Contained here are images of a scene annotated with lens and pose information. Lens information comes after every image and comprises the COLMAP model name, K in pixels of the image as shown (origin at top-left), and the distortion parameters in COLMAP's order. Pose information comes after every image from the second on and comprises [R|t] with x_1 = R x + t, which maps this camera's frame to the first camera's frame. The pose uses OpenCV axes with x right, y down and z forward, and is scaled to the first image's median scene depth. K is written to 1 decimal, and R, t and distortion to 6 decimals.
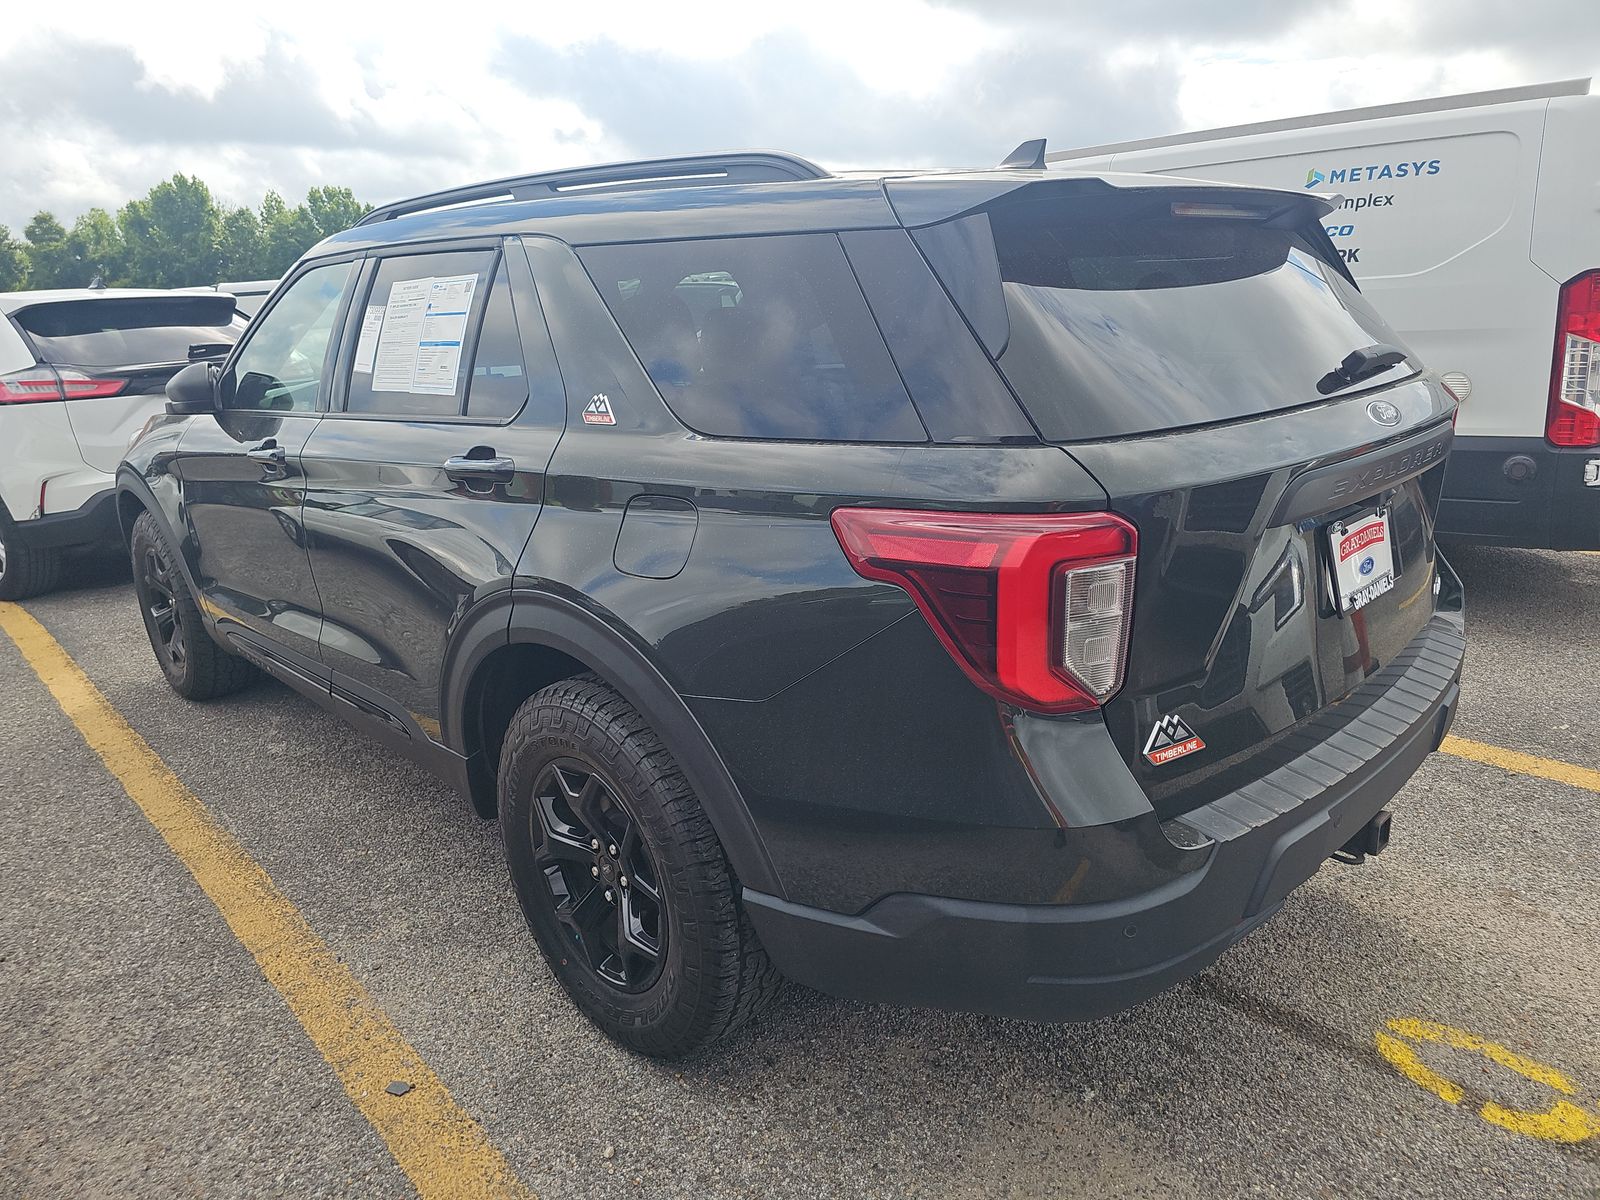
lens RADIAL K [[1103.3, 0, 790.7], [0, 1103.3, 577.7], [0, 0, 1]] dist [-0.008130, -0.001549]
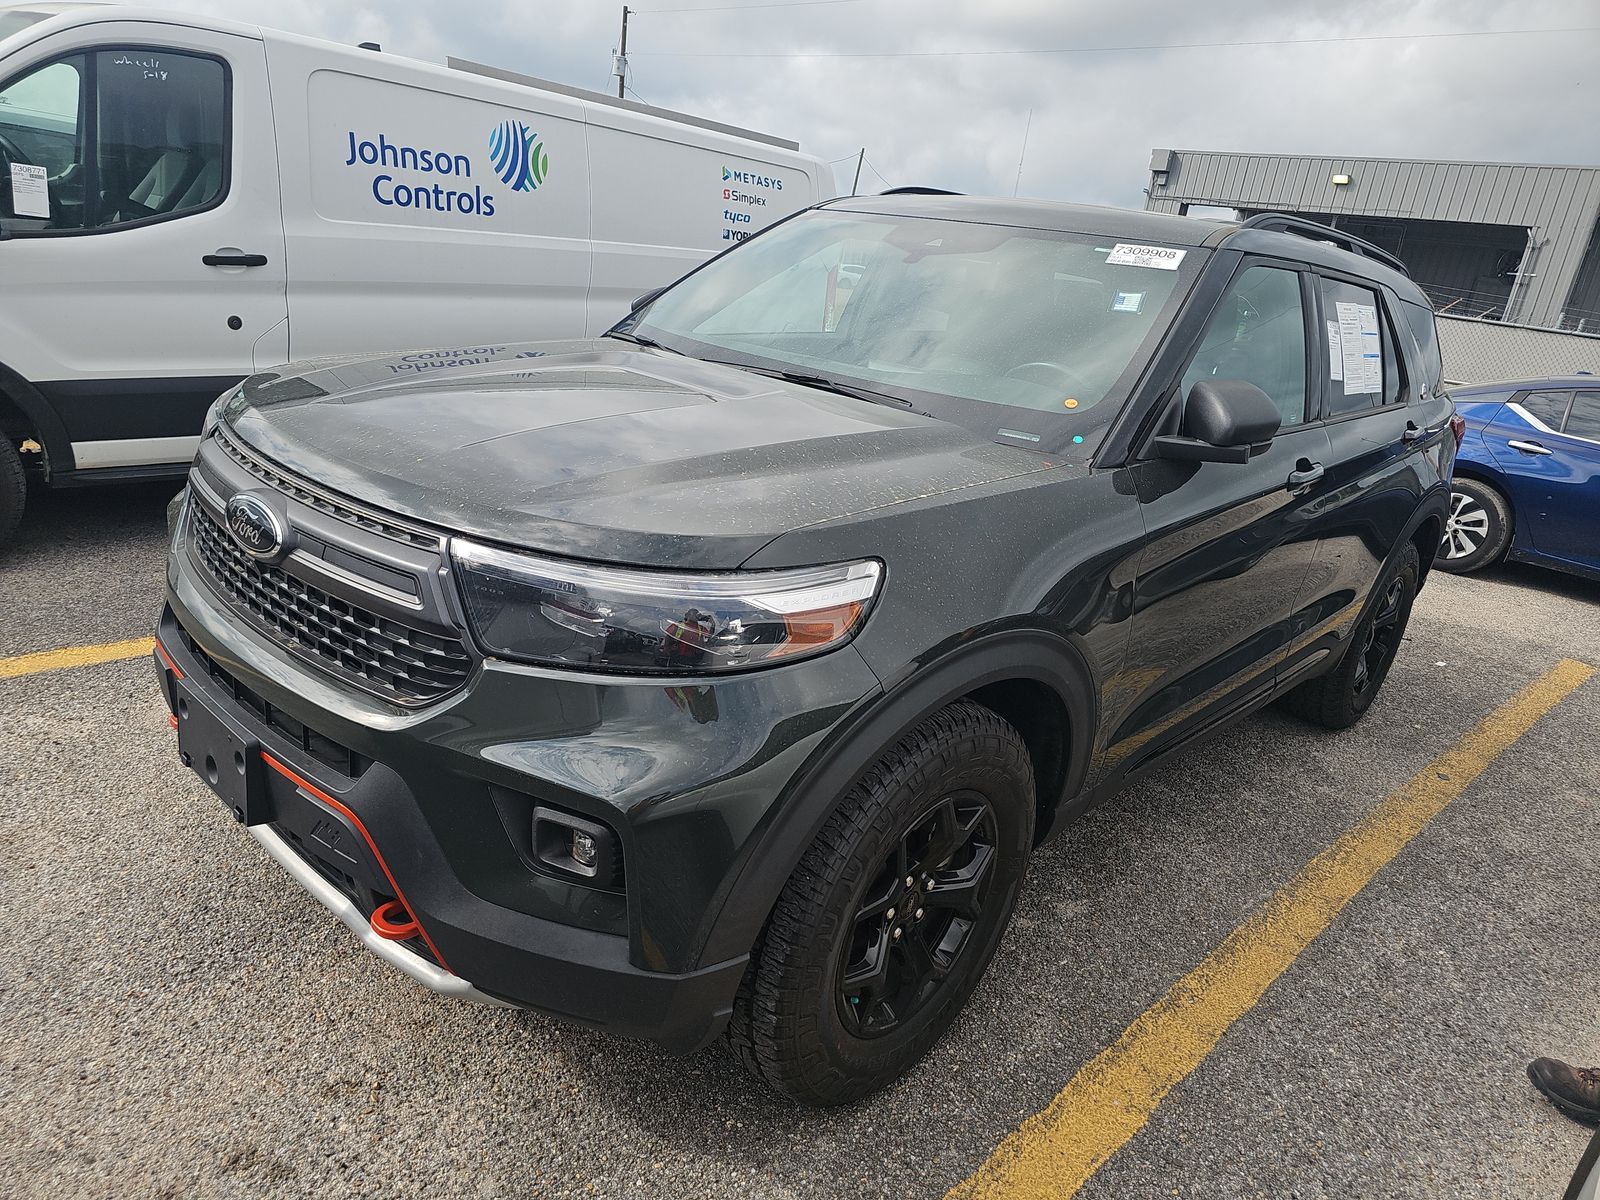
lens RADIAL K [[1103.3, 0, 790.7], [0, 1103.3, 577.7], [0, 0, 1]] dist [-0.008130, -0.001549]
pose [[-0.077636, -0.252567, 0.964460, -1.227789], [0.126962, 0.956999, 0.260833, -0.291344], [-0.988865, 0.142700, -0.042231, 1.326290]]
